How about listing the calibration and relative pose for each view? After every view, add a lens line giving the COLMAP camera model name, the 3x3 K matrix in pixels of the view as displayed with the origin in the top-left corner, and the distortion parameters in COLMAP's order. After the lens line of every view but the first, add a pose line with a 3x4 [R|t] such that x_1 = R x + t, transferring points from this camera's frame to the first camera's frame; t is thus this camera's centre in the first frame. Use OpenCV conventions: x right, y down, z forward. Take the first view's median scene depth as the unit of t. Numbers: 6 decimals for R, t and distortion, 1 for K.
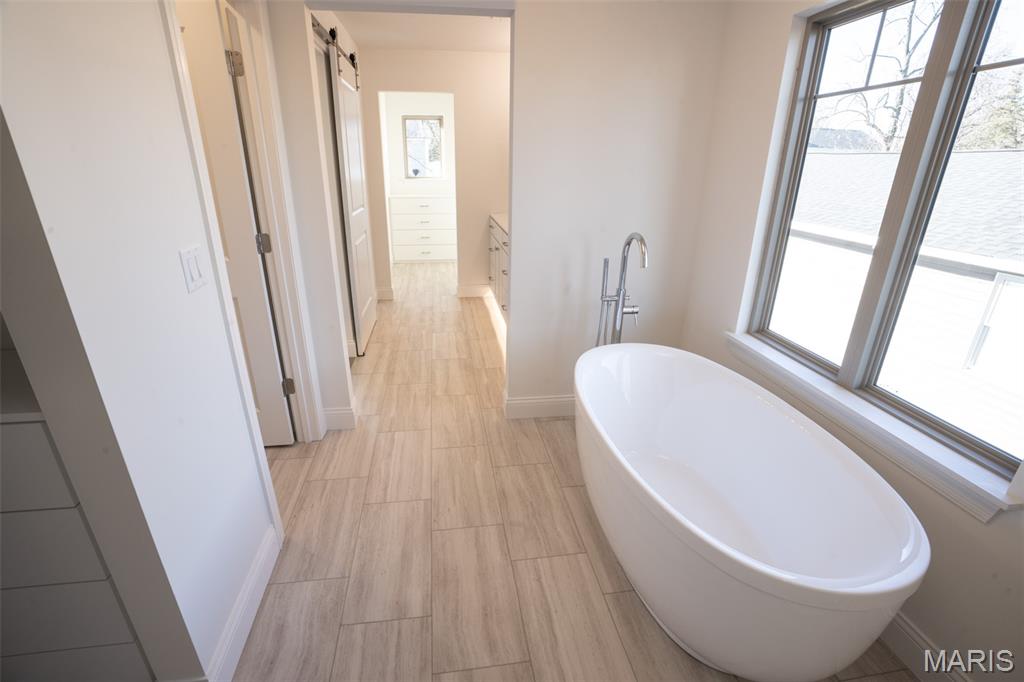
lens RADIAL K [[471.3, 0, 503.1], [0, 471.3, 345.6], [0, 0, 1]] dist [-0.078169, 0.029901]
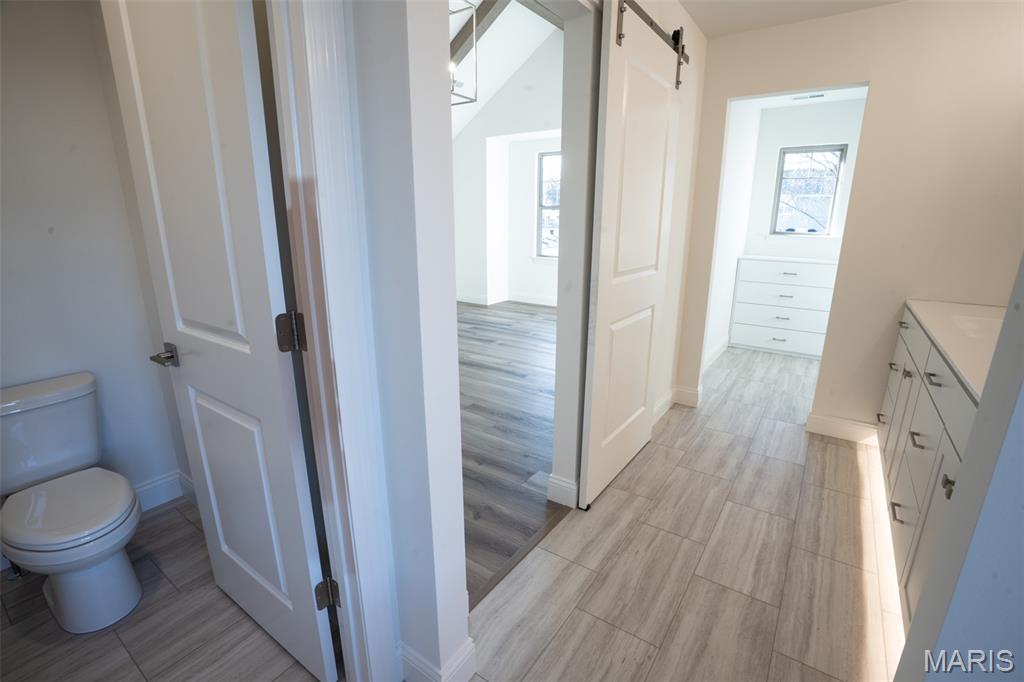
lens RADIAL K [[471.3, 0, 503.1], [0, 471.3, 345.6], [0, 0, 1]] dist [-0.078169, 0.029901]
pose [[0.725791, 0.172212, -0.666011, -0.010547], [-0.246307, 0.969027, -0.017851, -0.114482], [0.642308, 0.176999, 0.745729, 0.350177]]
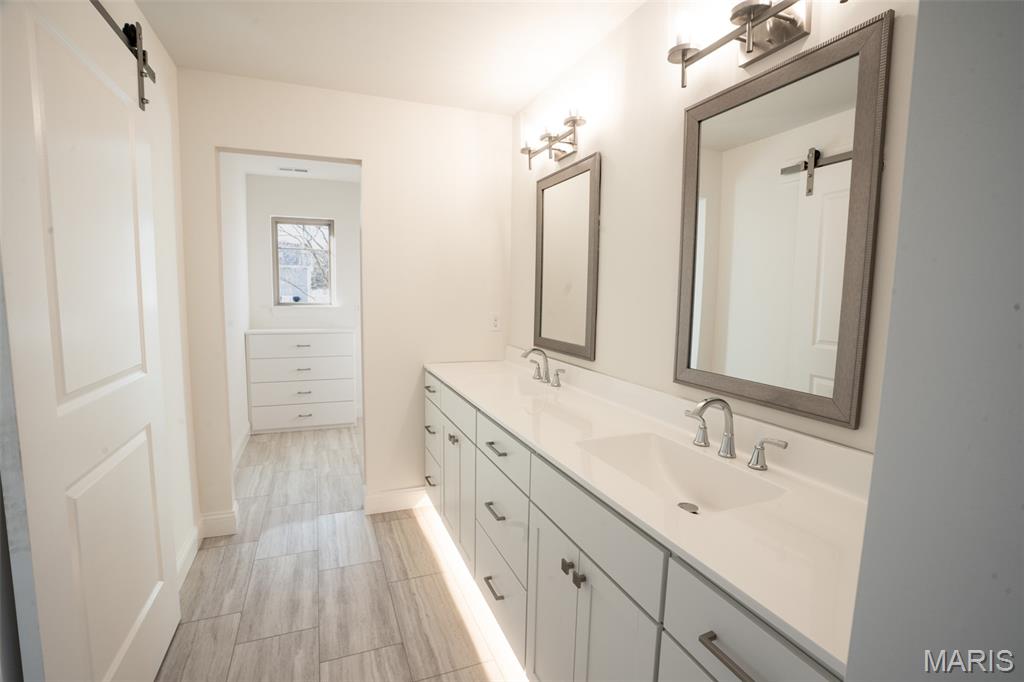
lens RADIAL K [[471.0, 0, 506.9], [0, 471.0, 345.5], [0, 0, 1]] dist [-0.059284, 0.020893]
pose [[0.969398, -0.021139, 0.244584, -0.074269], [0.083254, 0.965555, -0.246519, -0.162724], [-0.230948, 0.259338, 0.937767, 0.456841]]
